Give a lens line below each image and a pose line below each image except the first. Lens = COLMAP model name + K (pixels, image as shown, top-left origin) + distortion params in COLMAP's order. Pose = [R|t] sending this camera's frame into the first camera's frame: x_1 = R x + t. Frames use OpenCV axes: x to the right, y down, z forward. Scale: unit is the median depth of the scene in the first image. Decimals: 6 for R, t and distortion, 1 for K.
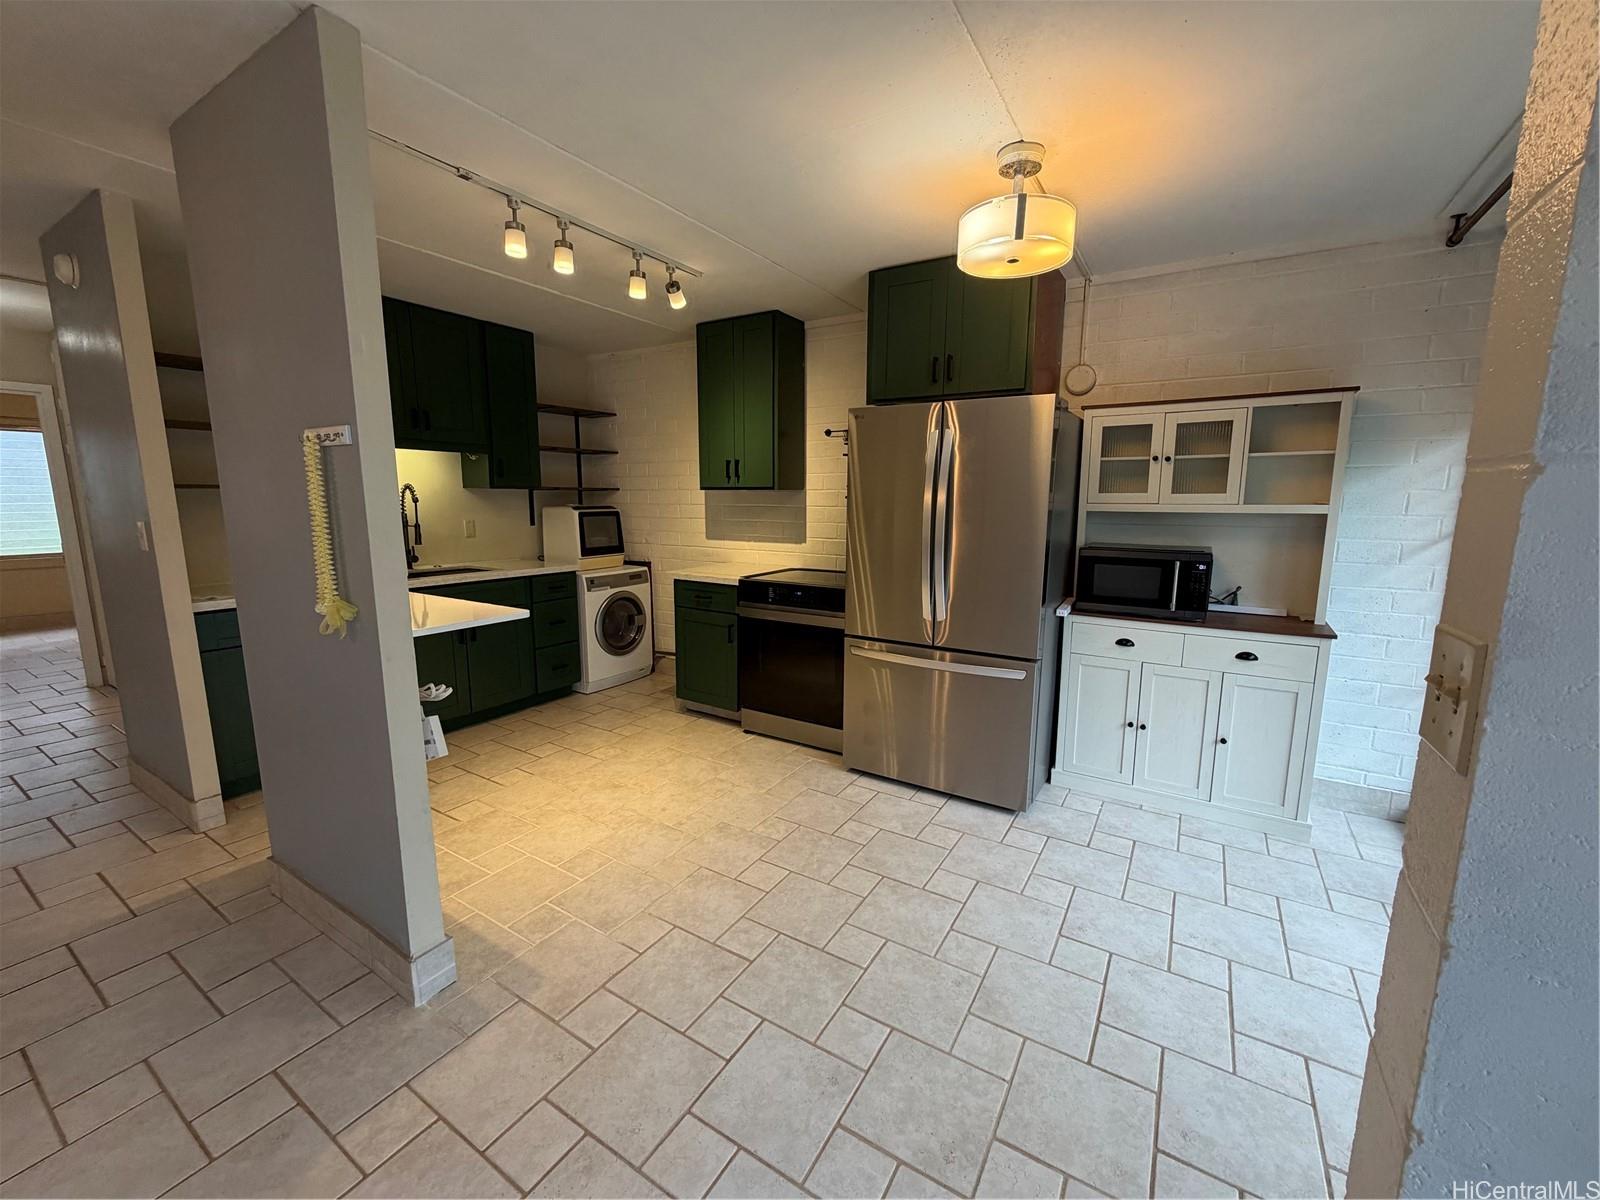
lens RADIAL K [[639.2, 0, 804.2], [0, 639.2, 598.4], [0, 0, 1]] dist [-0.000441, 0.000350]
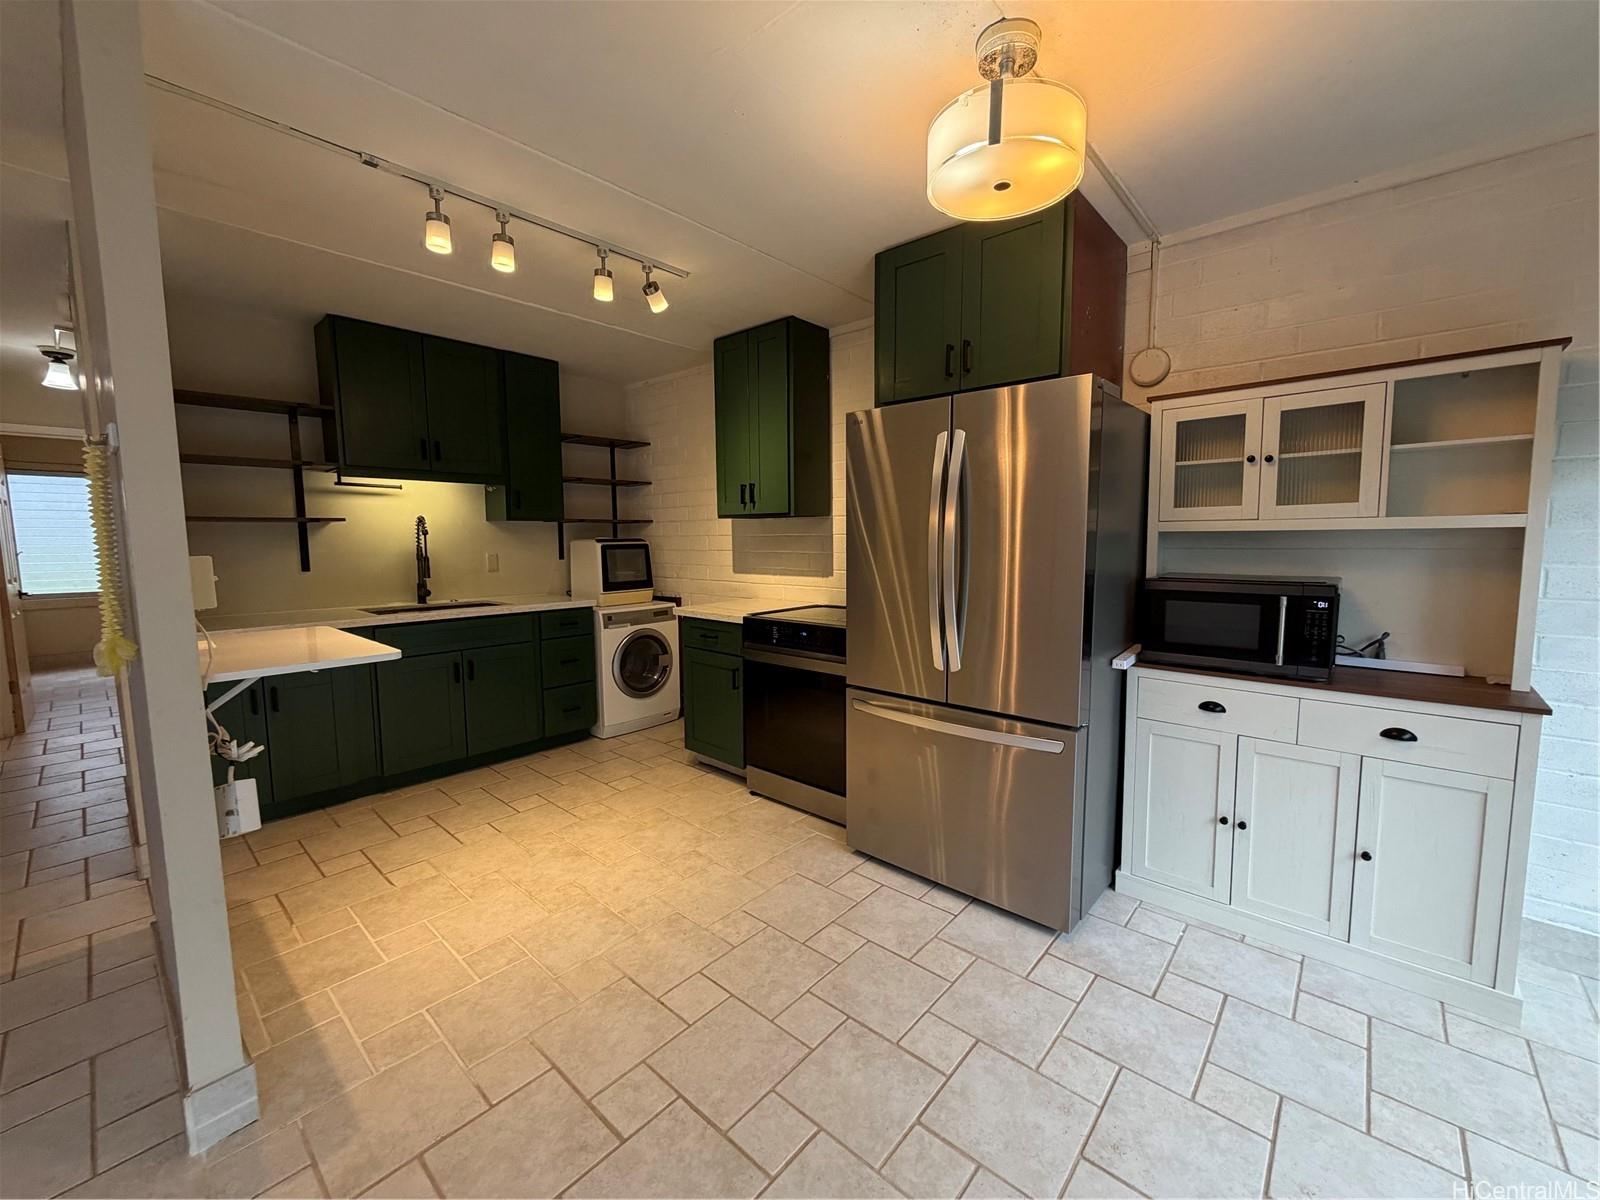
lens RADIAL K [[639.2, 0, 804.2], [0, 639.2, 598.4], [0, 0, 1]] dist [-0.000441, 0.000350]
pose [[0.985861, 0.004011, -0.167517, 0.161562], [-0.014141, 0.998139, -0.059324, -0.005267], [0.166967, 0.060854, 0.984083, 0.189632]]
